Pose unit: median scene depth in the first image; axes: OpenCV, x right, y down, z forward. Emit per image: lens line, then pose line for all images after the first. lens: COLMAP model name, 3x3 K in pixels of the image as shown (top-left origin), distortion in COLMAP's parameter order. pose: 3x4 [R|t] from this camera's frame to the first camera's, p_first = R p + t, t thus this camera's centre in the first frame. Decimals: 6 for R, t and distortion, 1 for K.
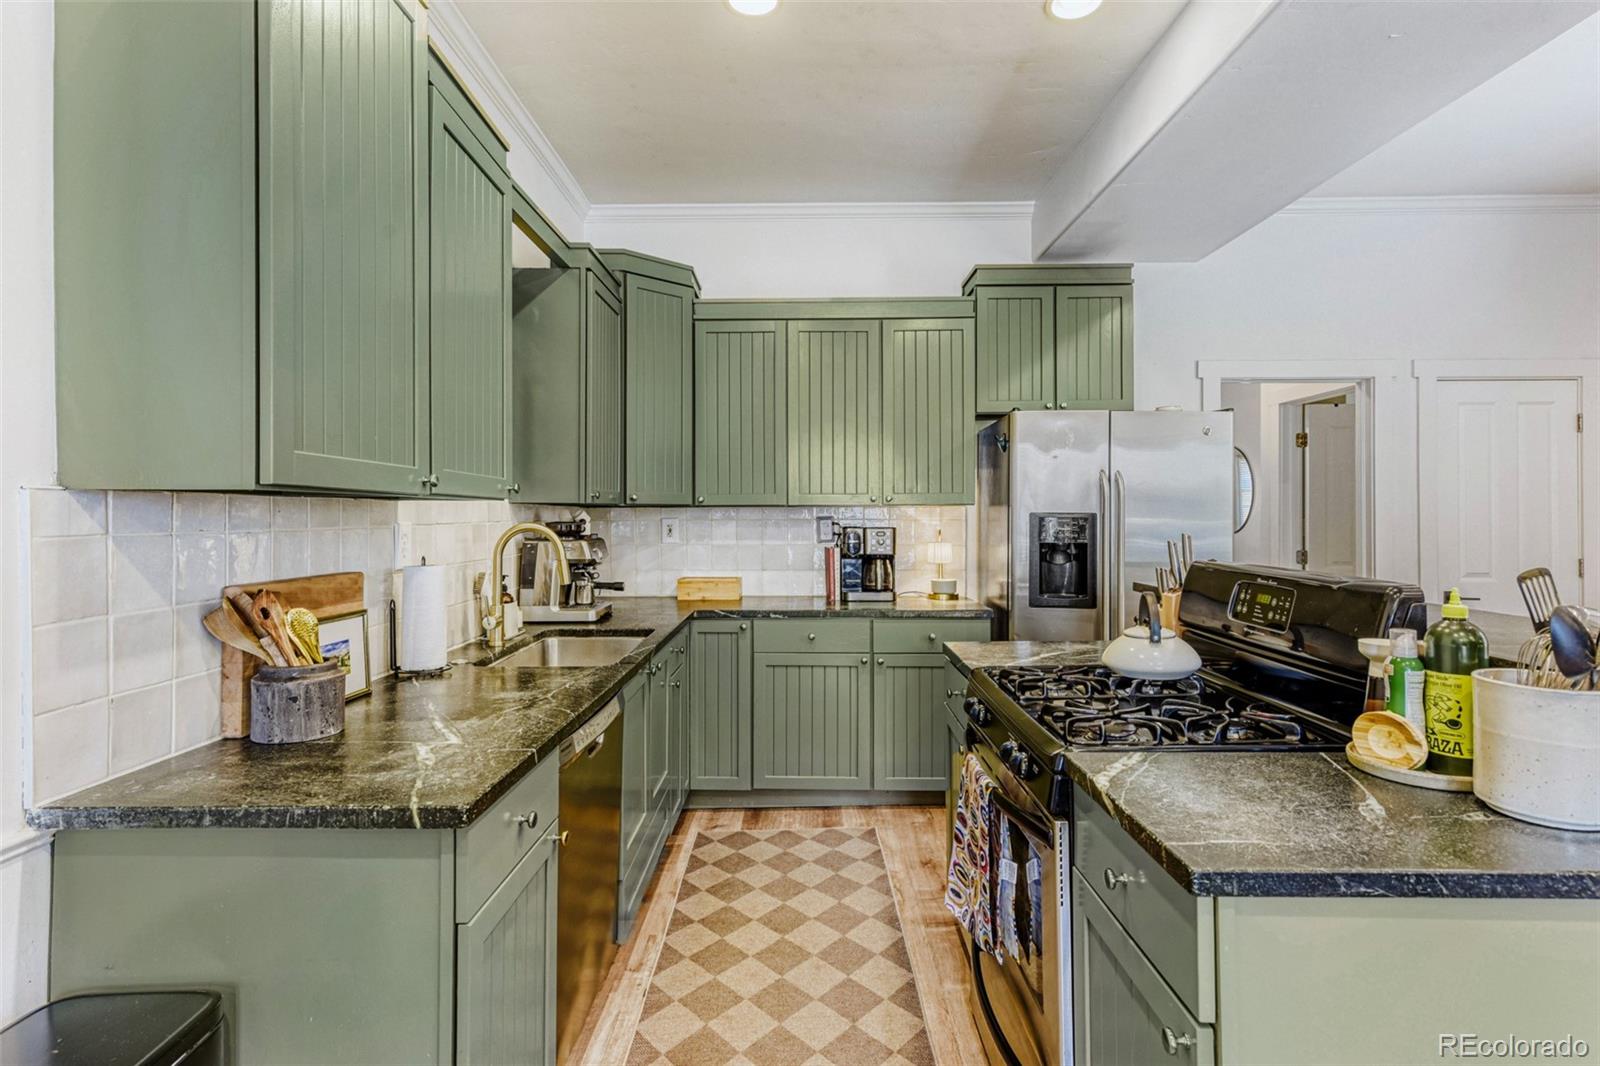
lens RADIAL K [[808.3, 0, 798.8], [0, 808.3, 520.8], [0, 0, 1]] dist [0.016630, -0.000518]
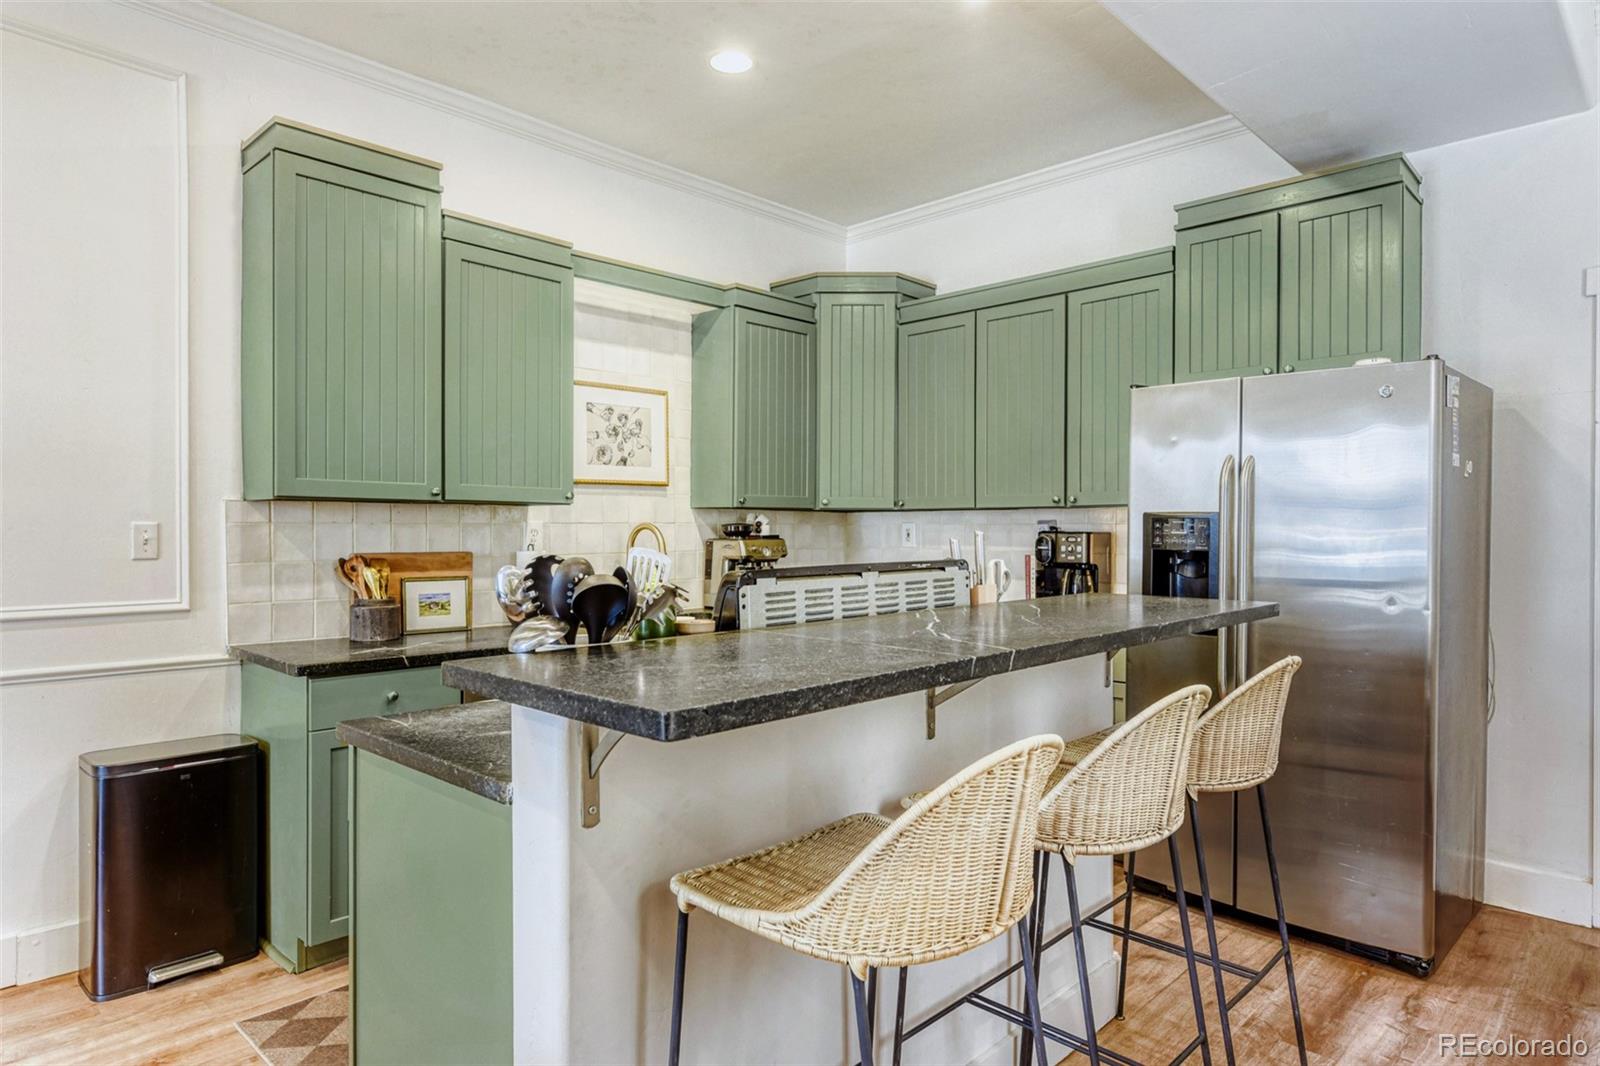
lens RADIAL K [[956.0, 0, 803.2], [0, 956.0, 530.5], [0, 0, 1]] dist [0.004822, 0.002403]
pose [[0.722317, 0.010152, -0.691487, 0.706659], [-0.010532, 0.999938, 0.003679, 0.005330], [0.691482, 0.004625, 0.722379, 0.073962]]
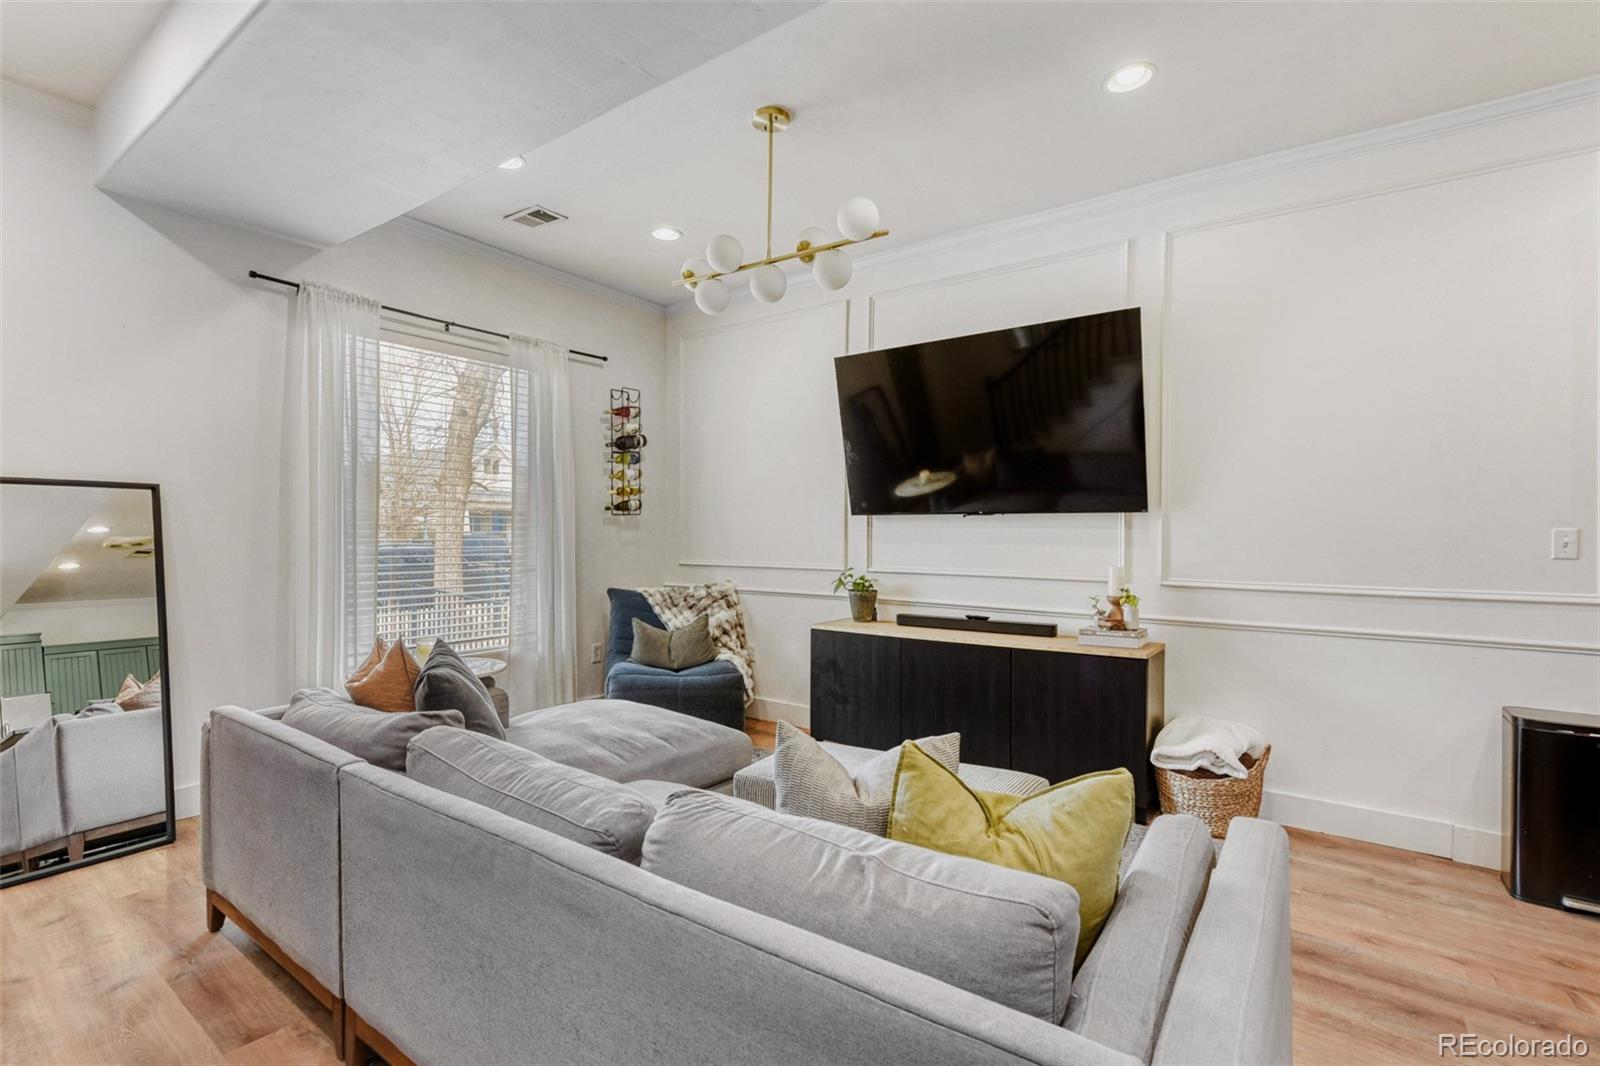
lens RADIAL K [[739.5, 0, 788.8], [0, 739.5, 545.0], [0, 0, 1]] dist [0.003078, 0.000754]
pose [[-0.588489, 0.022417, -0.808195, 0.827403], [-0.000923, 0.999596, 0.028399, 0.003122], [0.808505, 0.017459, -0.588231, 0.078376]]
